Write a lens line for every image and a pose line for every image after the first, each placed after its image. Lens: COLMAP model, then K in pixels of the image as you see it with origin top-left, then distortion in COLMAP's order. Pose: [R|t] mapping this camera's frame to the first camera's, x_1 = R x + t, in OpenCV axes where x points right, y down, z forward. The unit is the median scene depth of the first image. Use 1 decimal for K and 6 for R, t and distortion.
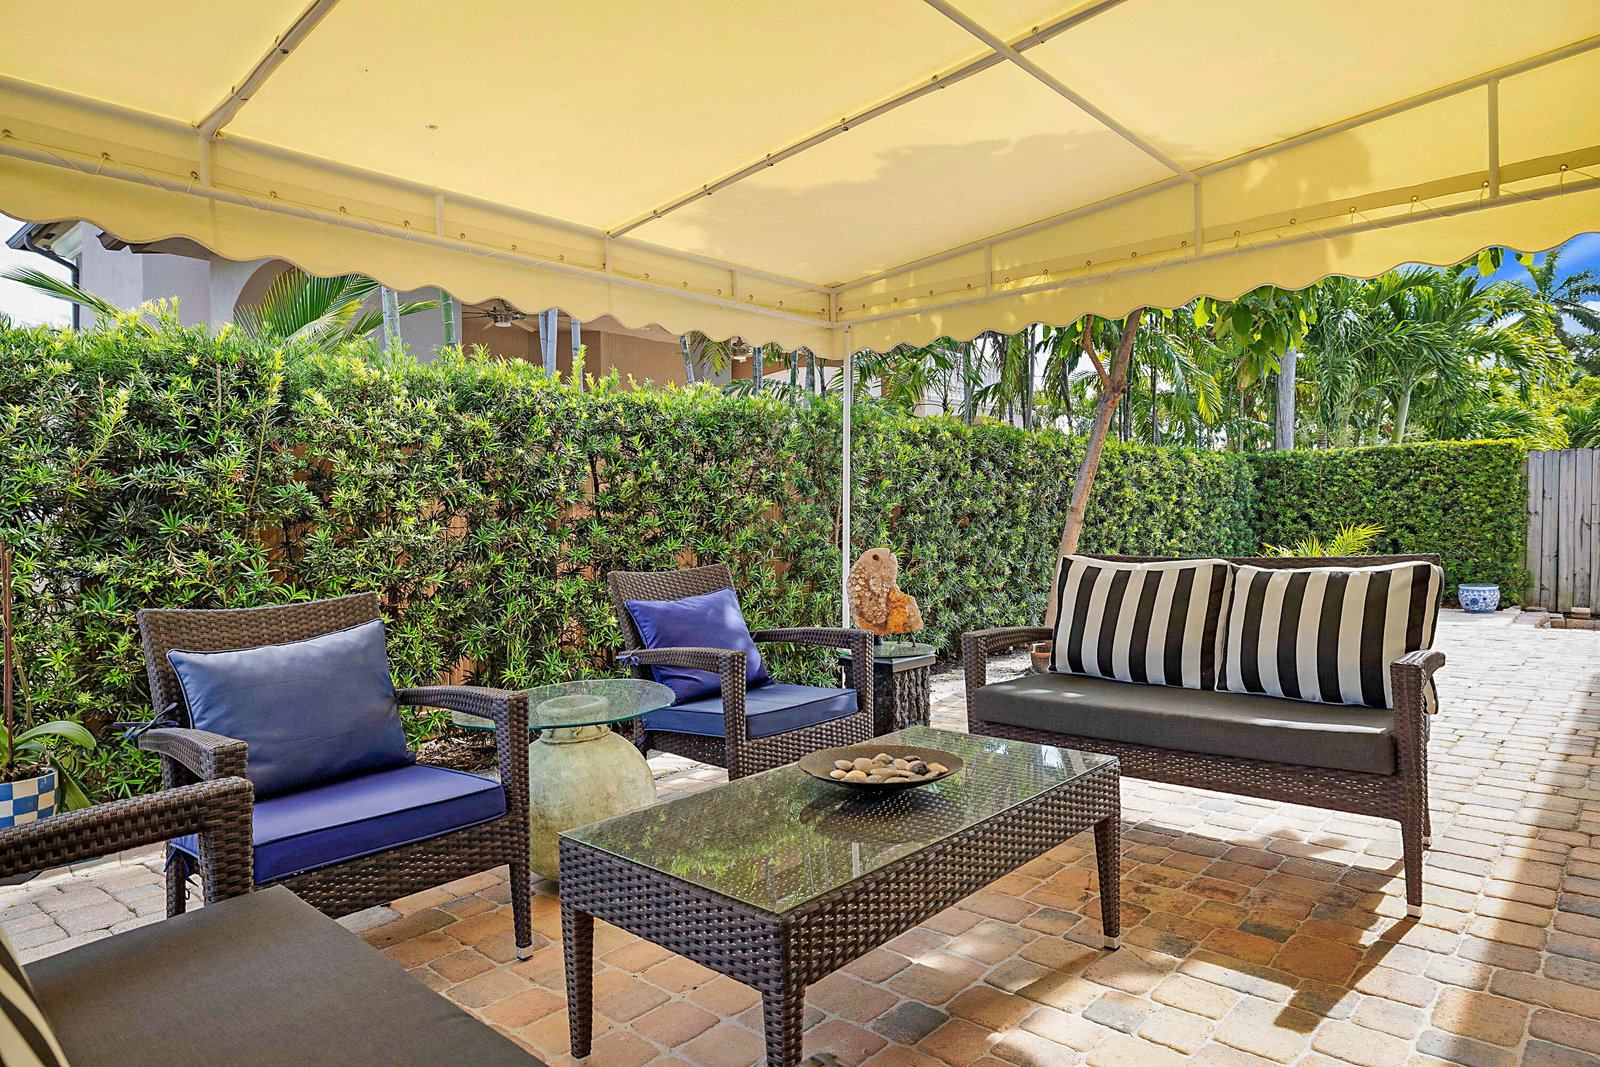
lens RADIAL K [[957.7, 0, 799.5], [0, 957.7, 533.1], [0, 0, 1]] dist [-0.002313, -0.000772]
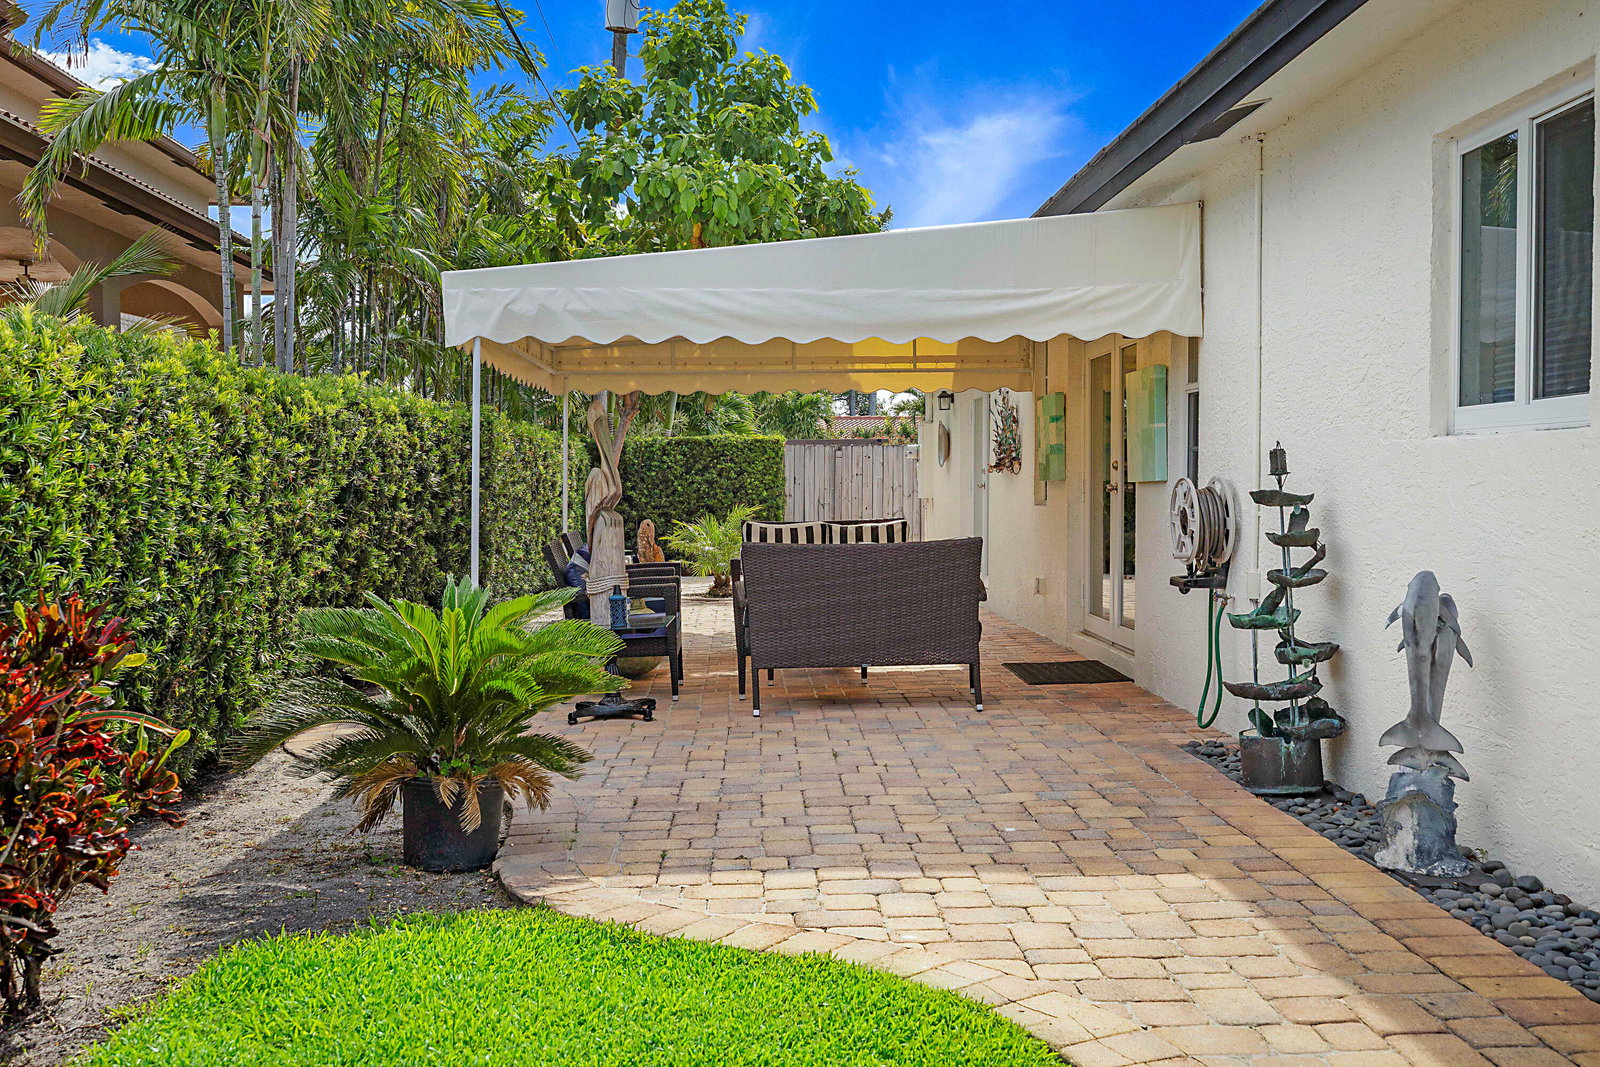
lens RADIAL K [[1599.5, 0, 799.1], [0, 1599.5, 530.7], [0, 0, 1]] dist [0.001061, 0.000000]
pose [[0.712019, -0.016095, 0.701976, -0.688815], [0.012195, 0.999870, 0.010556, 0.003141], [-0.702054, 0.001044, 0.712123, -0.494654]]
